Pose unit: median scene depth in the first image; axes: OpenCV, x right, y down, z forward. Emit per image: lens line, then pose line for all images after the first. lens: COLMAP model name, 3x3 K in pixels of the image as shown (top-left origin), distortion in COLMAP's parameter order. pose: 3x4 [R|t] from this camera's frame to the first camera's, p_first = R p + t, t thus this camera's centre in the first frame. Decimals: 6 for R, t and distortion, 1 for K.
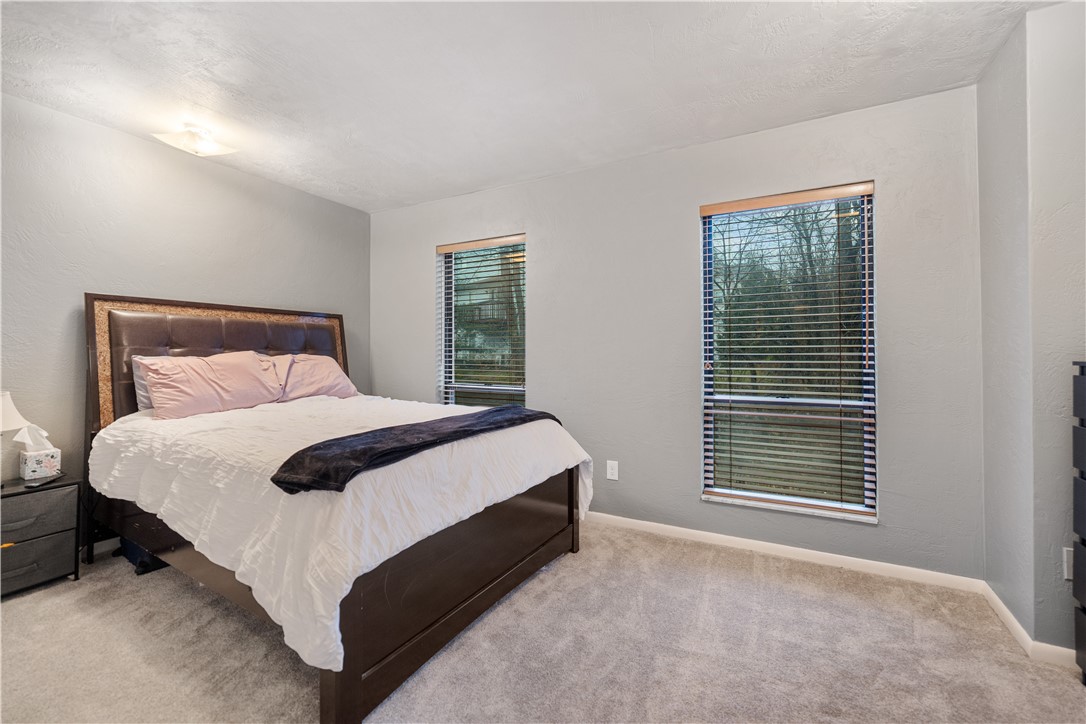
lens RADIAL K [[473.3, 0, 542.1], [0, 473.3, 365.4], [0, 0, 1]] dist [-0.001102, 0.000809]
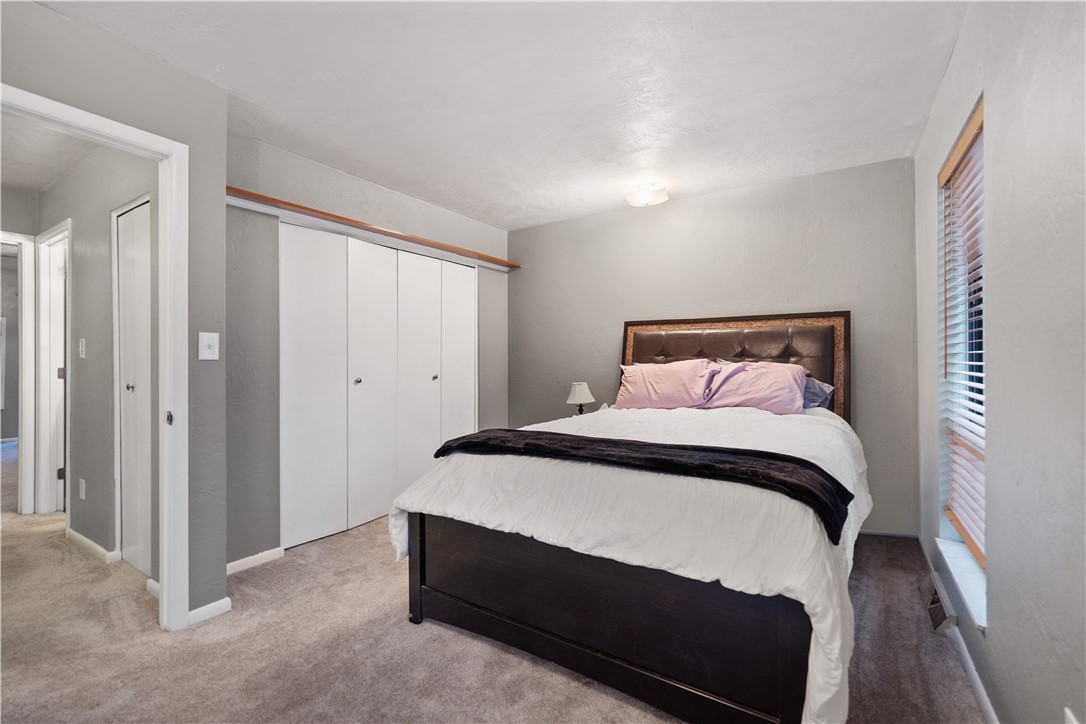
lens RADIAL K [[473.3, 0, 542.1], [0, 473.3, 365.4], [0, 0, 1]] dist [-0.001102, 0.000809]
pose [[-0.059685, 0.000913, -0.998217, 0.476230], [-0.026939, 0.999634, 0.002525, -0.008228], [0.997854, 0.027042, -0.059638, 0.694043]]
